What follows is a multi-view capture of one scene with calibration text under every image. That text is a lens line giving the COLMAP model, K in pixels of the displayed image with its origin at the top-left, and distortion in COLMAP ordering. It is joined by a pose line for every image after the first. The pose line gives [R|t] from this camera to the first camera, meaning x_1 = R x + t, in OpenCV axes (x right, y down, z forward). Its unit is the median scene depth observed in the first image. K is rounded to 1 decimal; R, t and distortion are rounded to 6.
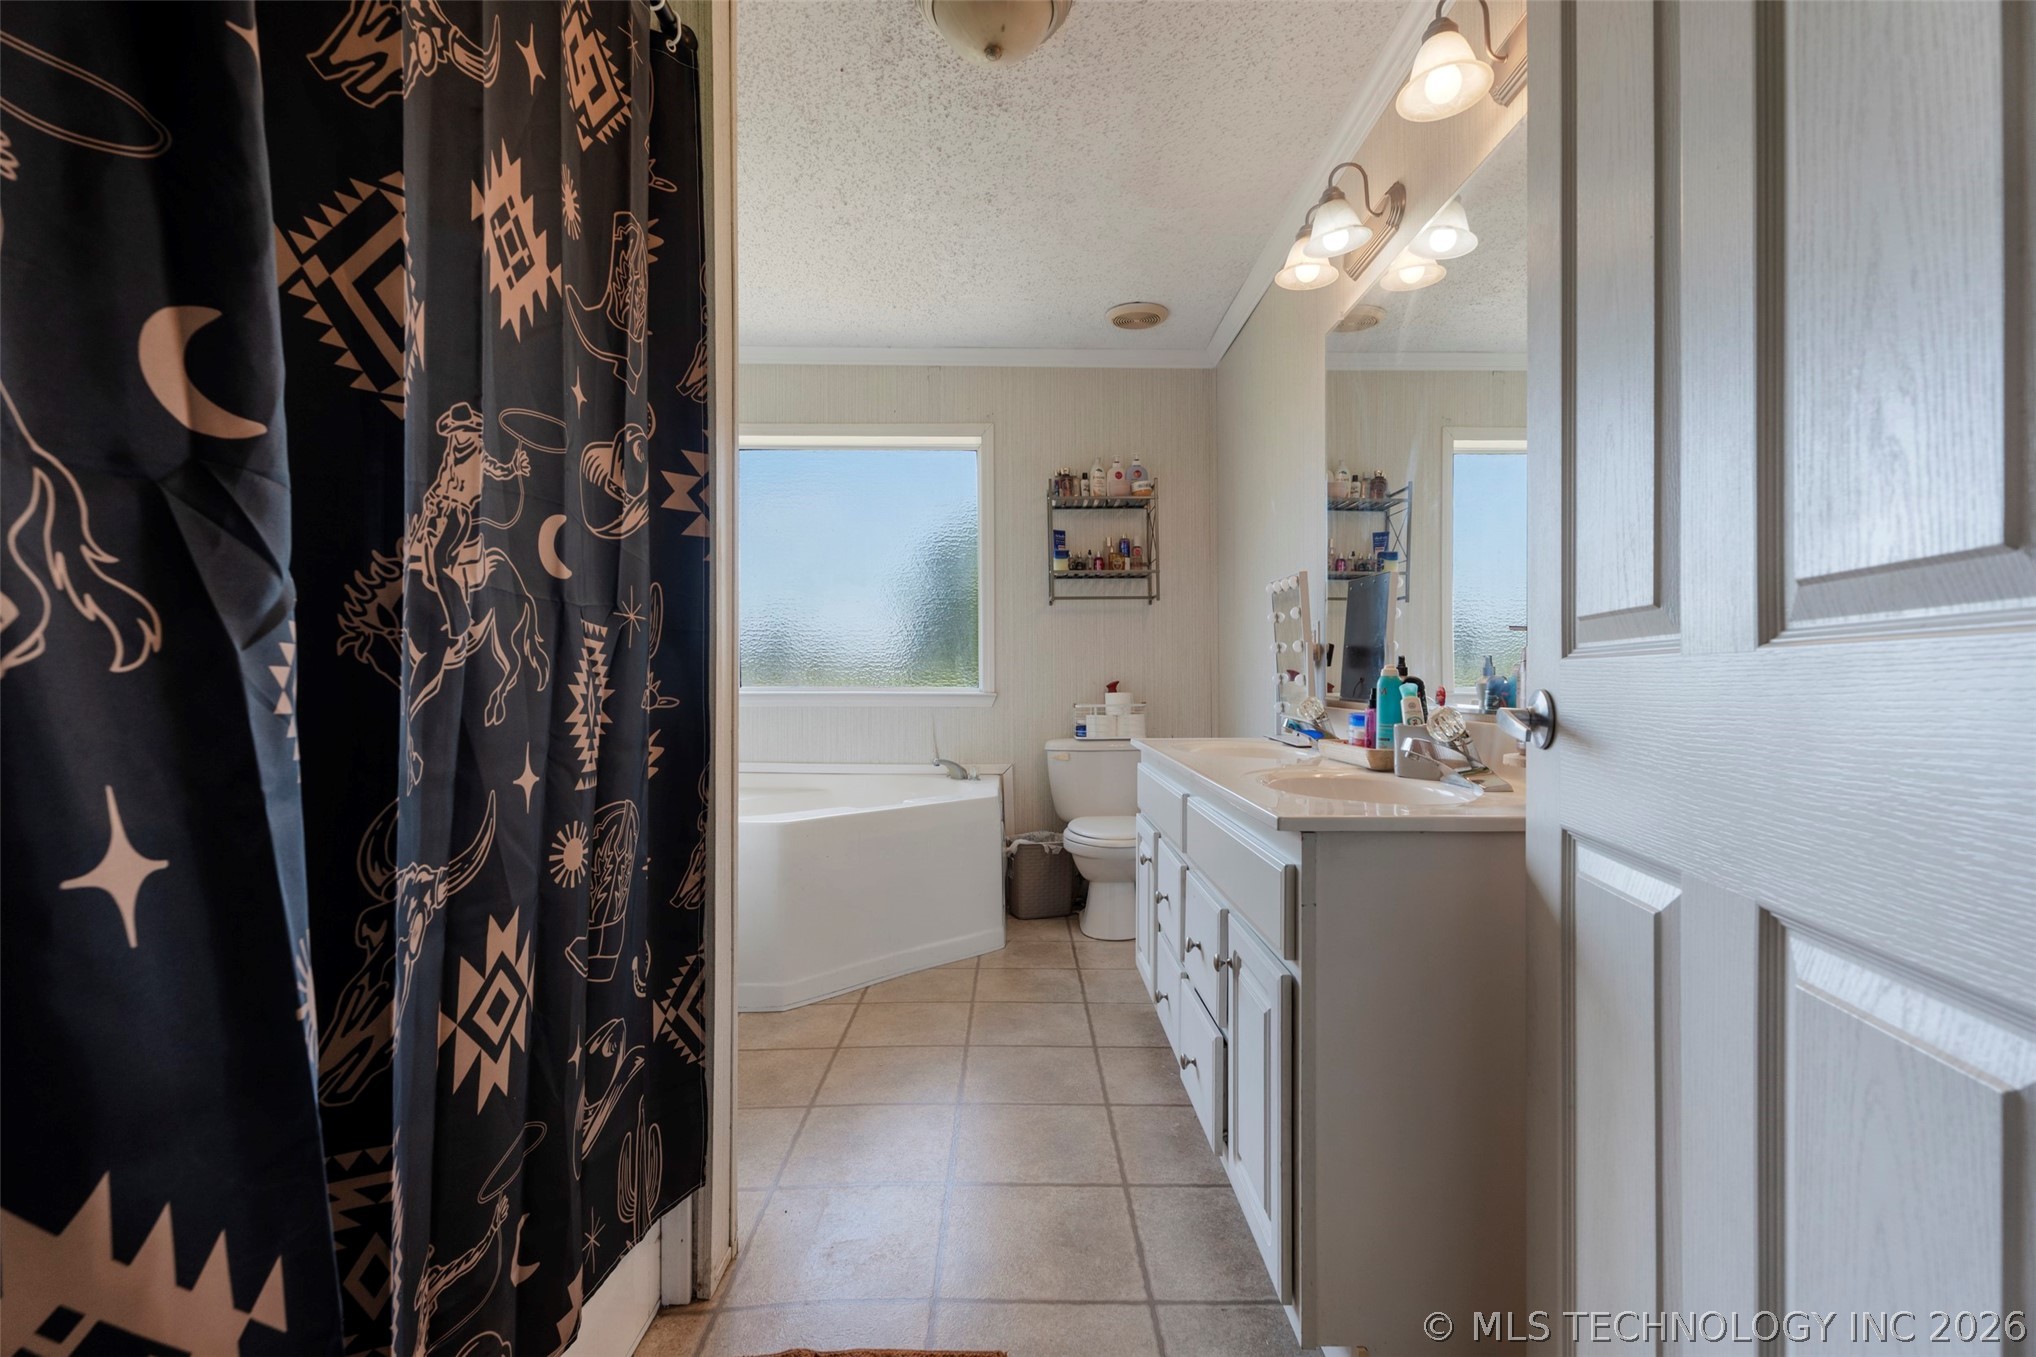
lens RADIAL K [[919.7, 0, 1020.0], [0, 919.7, 672.3], [0, 0, 1]] dist [0.003818, -0.002043]
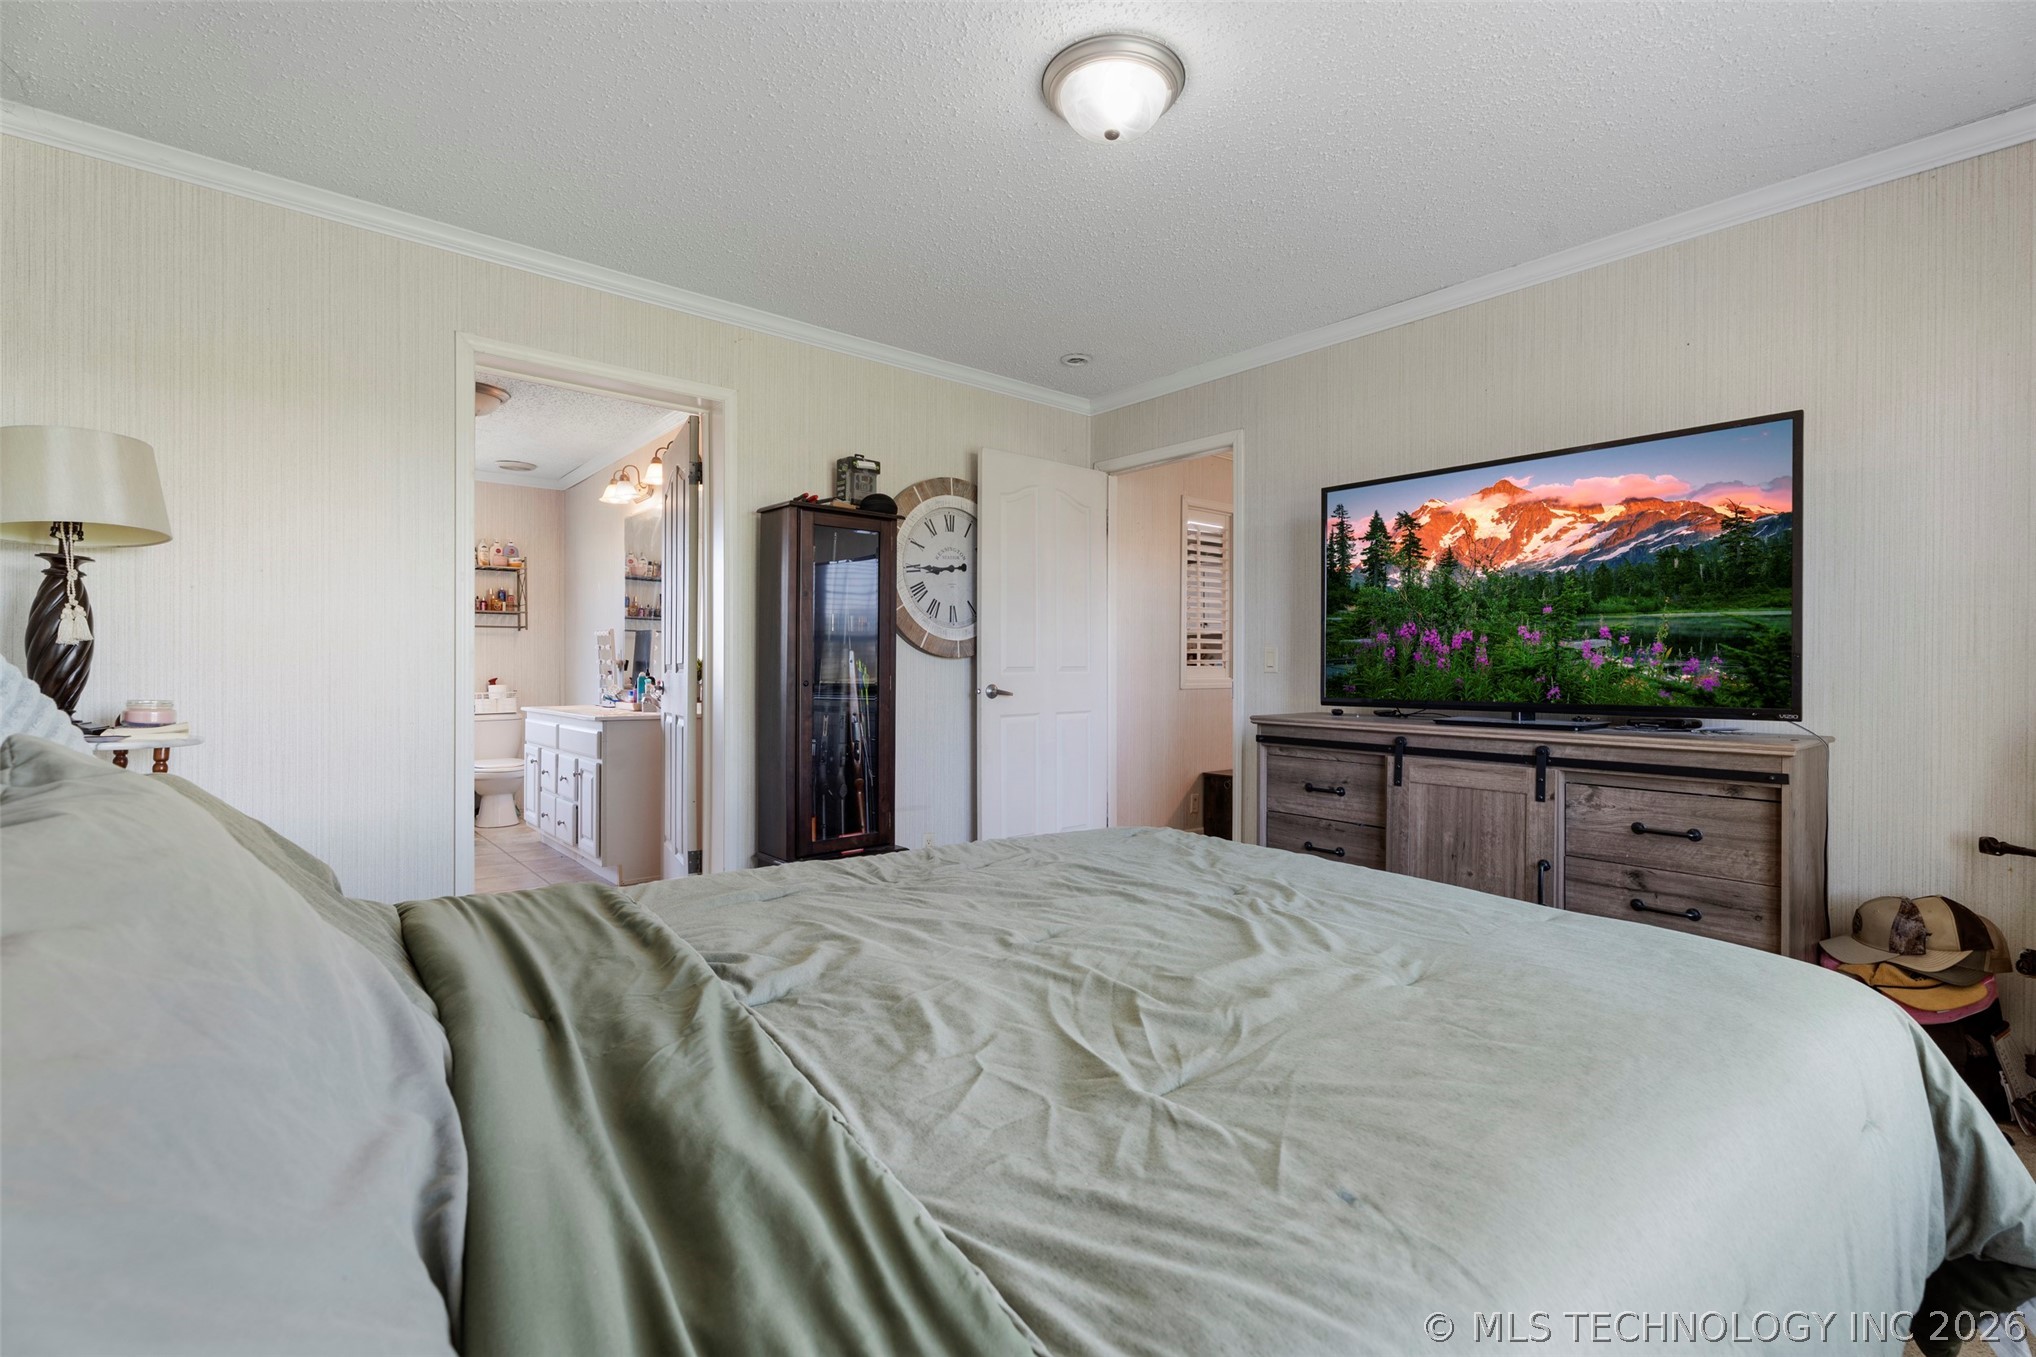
lens RADIAL K [[919.7, 0, 1018.6], [0, 919.7, 672.0], [0, 0, 1]] dist [0.003818, -0.002043]
pose [[0.772190, 0.003272, 0.635384, -0.324873], [-0.005162, 0.999986, 0.001124, -0.011188], [-0.635371, -0.004148, 0.772196, -1.263233]]
